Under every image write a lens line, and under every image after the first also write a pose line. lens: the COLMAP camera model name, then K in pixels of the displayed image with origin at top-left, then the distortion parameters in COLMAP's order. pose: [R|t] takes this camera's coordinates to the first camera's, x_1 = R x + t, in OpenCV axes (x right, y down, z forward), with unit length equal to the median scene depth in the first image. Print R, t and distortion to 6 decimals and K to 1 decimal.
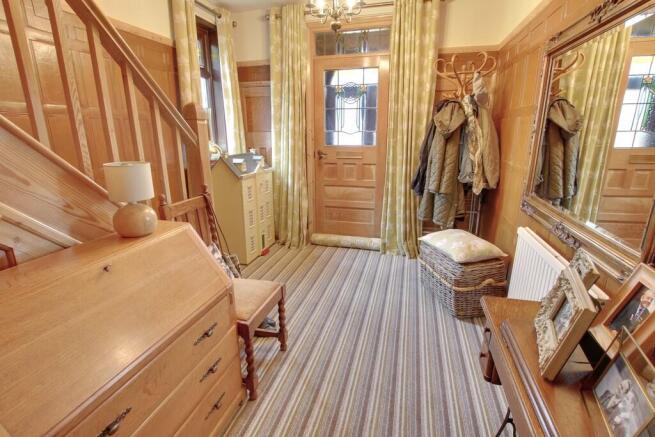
lens RADIAL K [[312.1, 0, 324.4], [0, 312.1, 219.1], [0, 0, 1]] dist [-0.028308, 0.001702]
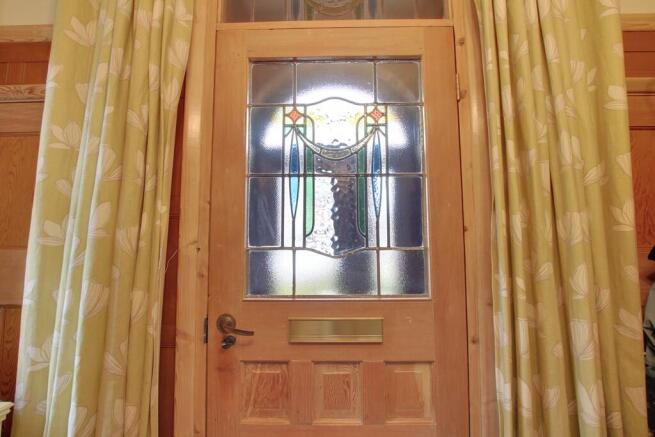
lens RADIAL K [[312.1, 0, 324.8], [0, 312.1, 215.3], [0, 0, 1]] dist [-0.033401, 0.005658]
pose [[0.969762, 0.023396, 0.242930, 0.001280], [0.069590, 0.927562, -0.367133, -0.196319], [-0.233922, 0.372937, 0.897886, 0.701956]]
